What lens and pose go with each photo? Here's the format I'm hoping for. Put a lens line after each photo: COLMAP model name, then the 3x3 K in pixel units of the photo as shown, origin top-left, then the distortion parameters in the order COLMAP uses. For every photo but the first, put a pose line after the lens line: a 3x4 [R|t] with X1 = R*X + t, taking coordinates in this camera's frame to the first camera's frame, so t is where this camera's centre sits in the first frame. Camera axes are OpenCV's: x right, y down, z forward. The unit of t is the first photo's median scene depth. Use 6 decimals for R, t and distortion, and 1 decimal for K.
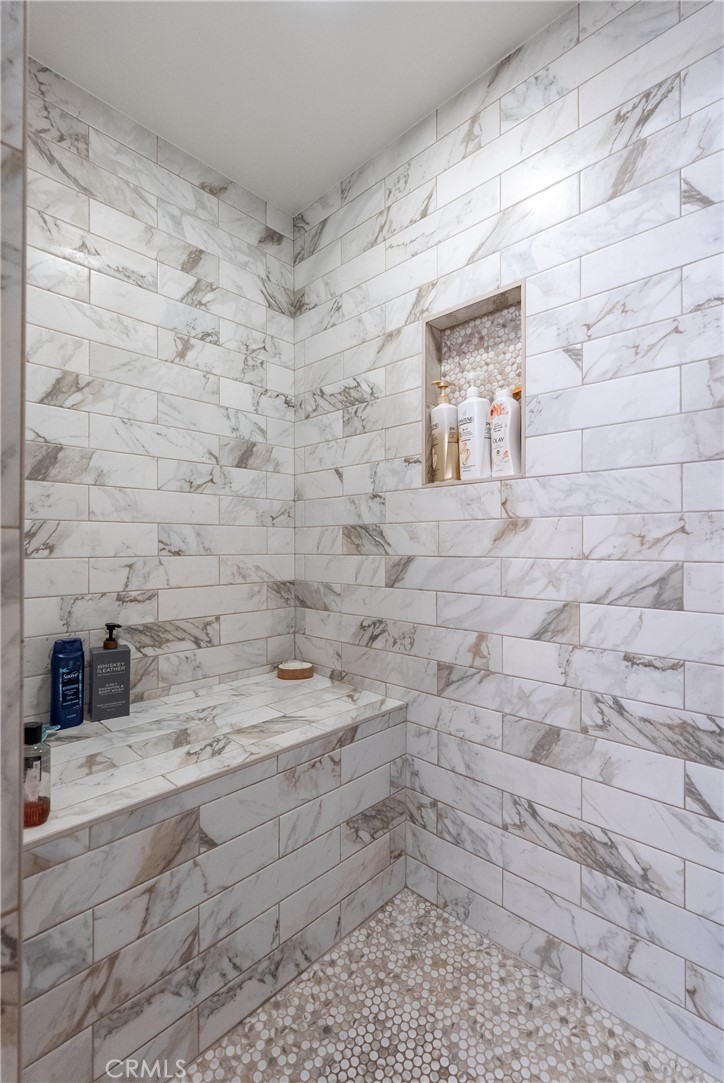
lens RADIAL K [[500.2, 0, 357.5], [0, 500.2, 545.1], [0, 0, 1]] dist [-0.004978, 0.001791]
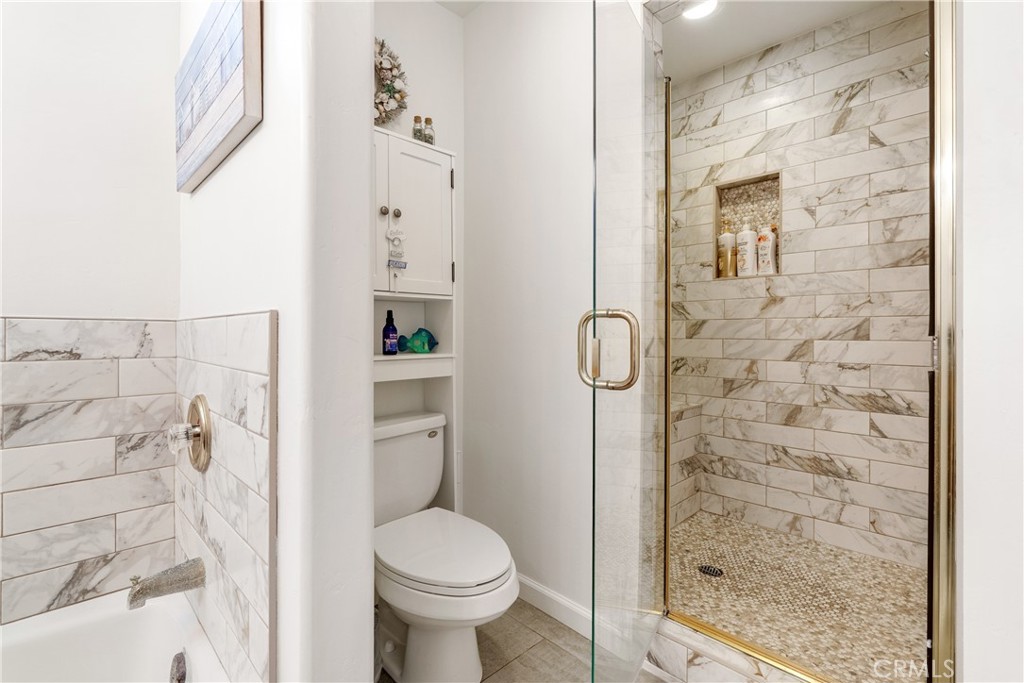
lens RADIAL K [[473.0, 0, 516.0], [0, 473.0, 334.8], [0, 0, 1]] dist [-0.004978, 0.001791]
pose [[0.999813, 0.003034, -0.019077, -0.647203], [-0.002948, 0.999985, 0.004525, 0.085659], [0.019091, -0.004467, 0.999808, -0.821126]]
